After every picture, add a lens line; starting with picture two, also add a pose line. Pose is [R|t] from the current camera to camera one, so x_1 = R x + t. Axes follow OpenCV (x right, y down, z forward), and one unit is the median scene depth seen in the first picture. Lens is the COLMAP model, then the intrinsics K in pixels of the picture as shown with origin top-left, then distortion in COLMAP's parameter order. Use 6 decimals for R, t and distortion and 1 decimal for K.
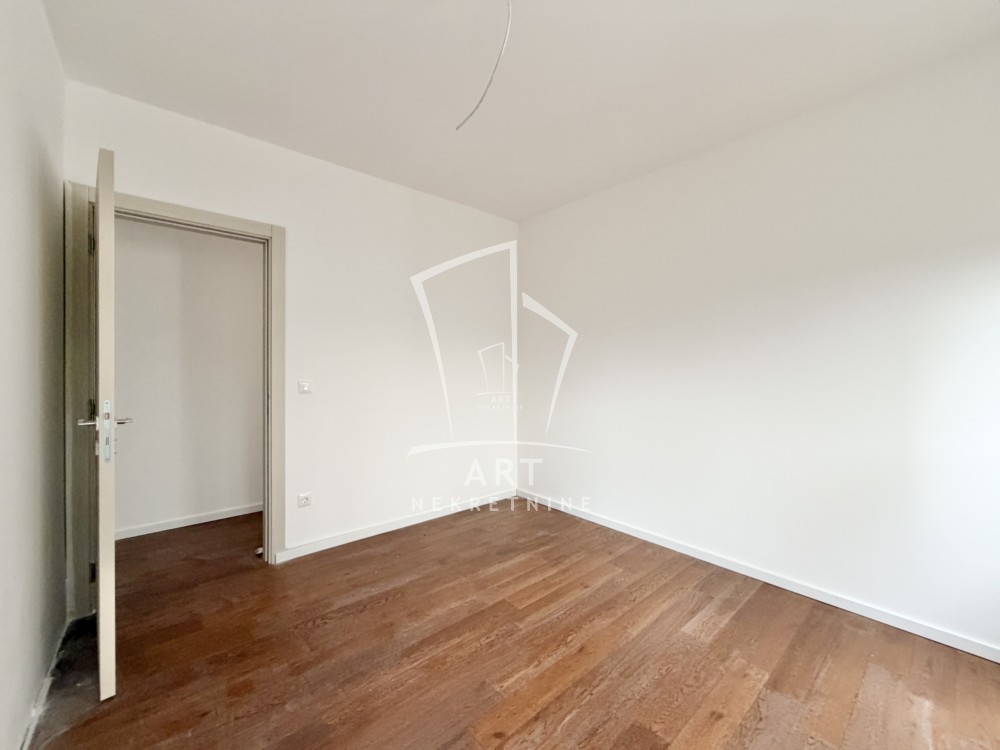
lens RADIAL K [[398.6, 0, 516.0], [0, 398.6, 373.0], [0, 0, 1]] dist [0.001023, -0.000091]
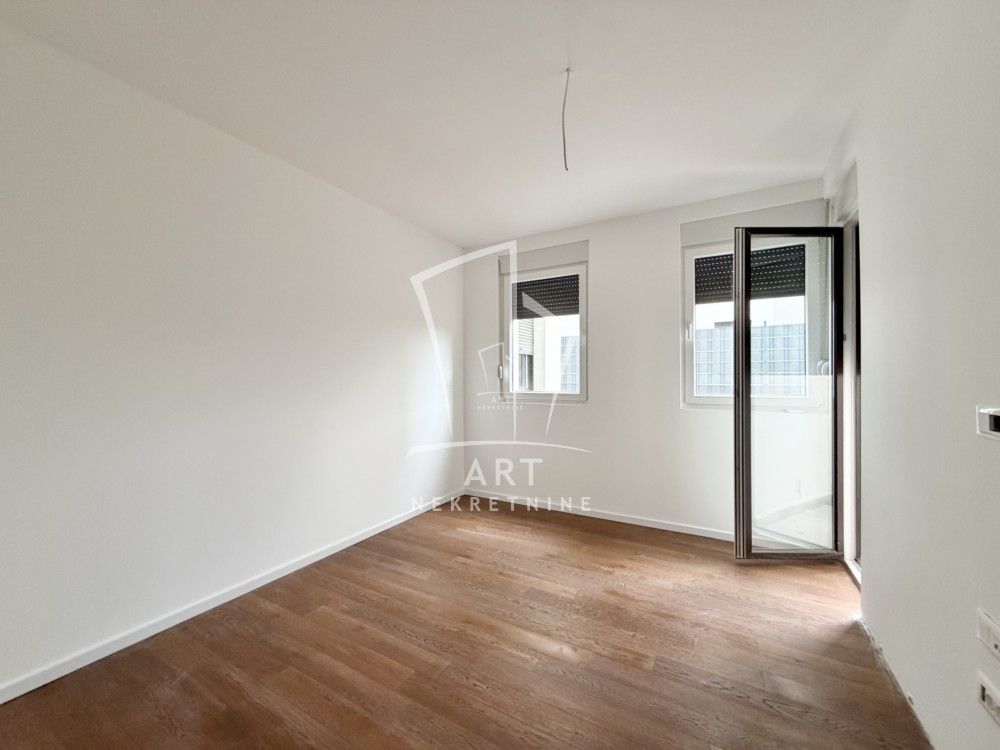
lens RADIAL K [[397.9, 0, 500.0], [0, 397.9, 375.0], [0, 0, 1]] dist [0.003887, -0.000131]
pose [[-0.318641, 0.009105, 0.947832, -0.790283], [0.005196, 0.999956, -0.007859, 0.002417], [-0.947861, 0.002421, -0.318675, 1.061674]]
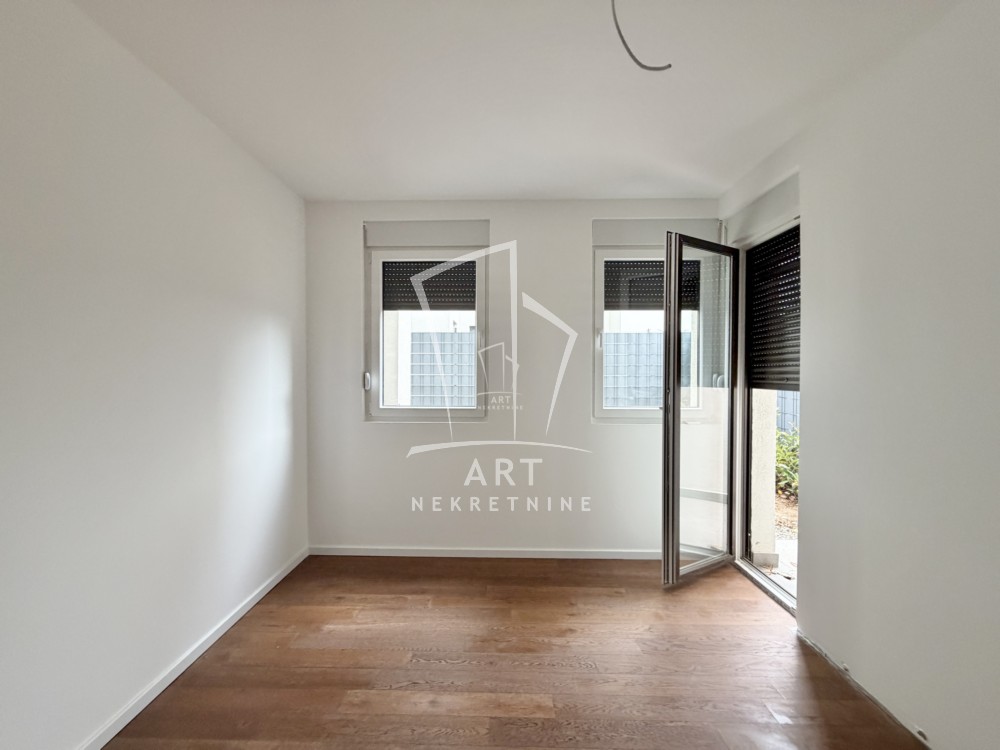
lens RADIAL K [[397.9, 0, 500.0], [0, 397.9, 375.0], [0, 0, 1]] dist [0.003887, -0.000131]
pose [[-0.730791, -0.004424, 0.682587, -0.274019], [0.000395, 0.999976, 0.006904, -0.056394], [-0.682601, 0.005315, -0.730772, 1.155033]]
